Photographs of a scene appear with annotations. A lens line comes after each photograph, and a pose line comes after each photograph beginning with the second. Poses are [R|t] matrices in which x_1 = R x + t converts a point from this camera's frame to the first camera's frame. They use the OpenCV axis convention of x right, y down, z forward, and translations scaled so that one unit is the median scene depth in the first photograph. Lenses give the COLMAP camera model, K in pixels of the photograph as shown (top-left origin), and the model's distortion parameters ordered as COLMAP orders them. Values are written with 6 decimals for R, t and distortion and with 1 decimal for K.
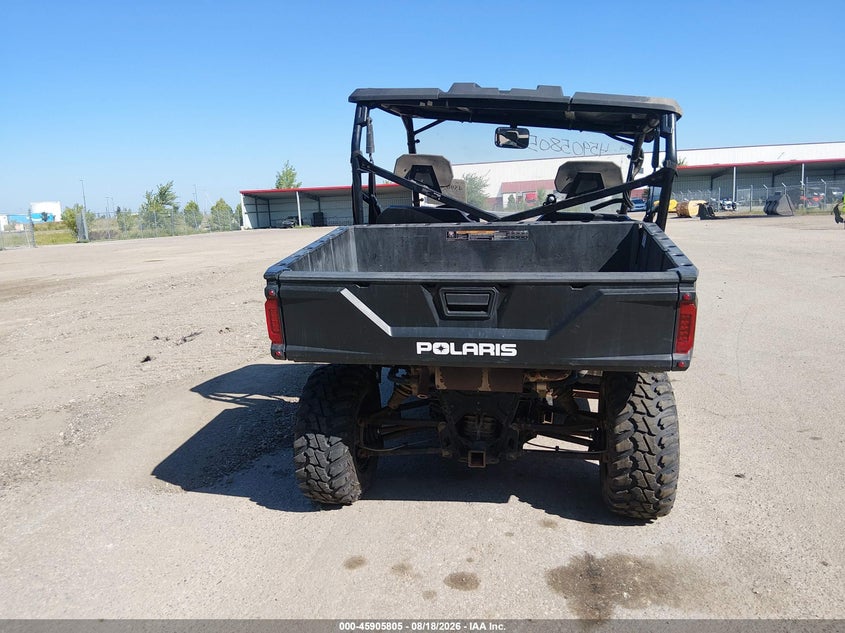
lens RADIAL K [[662.9, 0, 422.5], [0, 662.9, 316.5], [0, 0, 1]] dist [-0.004137, 0.001914]
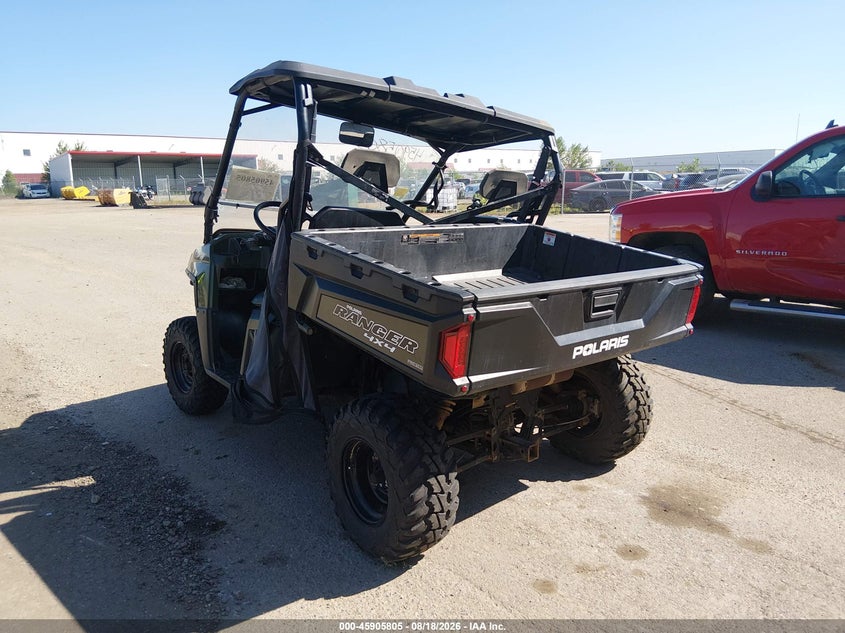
lens RADIAL K [[661.5, 0, 422.5], [0, 661.5, 316.5], [0, 0, 1]] dist [0.020541, 0.000954]
pose [[0.611414, -0.118307, 0.782417, -0.716801], [0.103434, 0.992226, 0.069203, -0.078785], [-0.784522, 0.038617, 0.618898, 0.414331]]
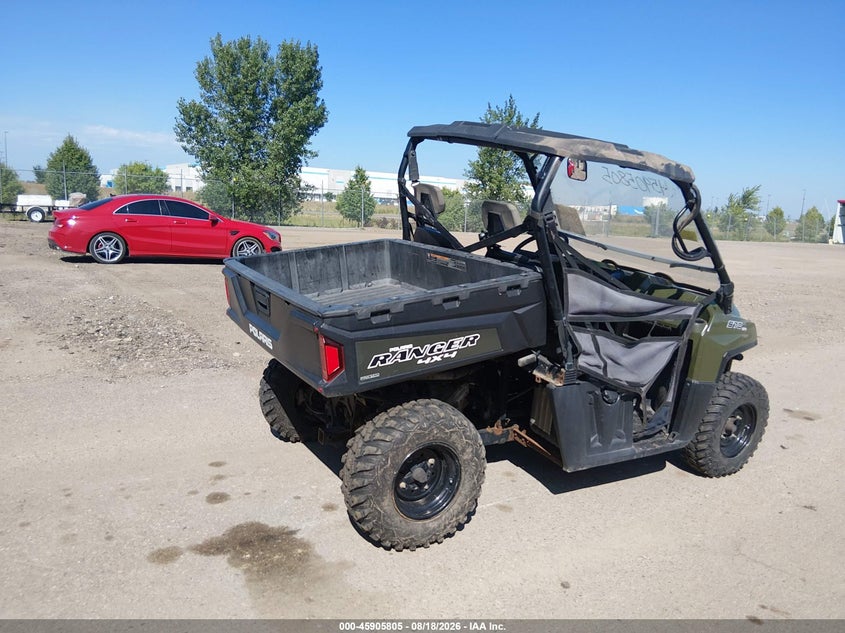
lens RADIAL K [[651.7, 0, 422.5], [0, 651.7, 316.5], [0, 0, 1]] dist [0.007551, 0.001619]
pose [[0.632241, 0.207133, -0.746570, 0.916393], [-0.204024, 0.974101, 0.097480, -0.135263], [0.747426, 0.090688, 0.658127, 0.284092]]
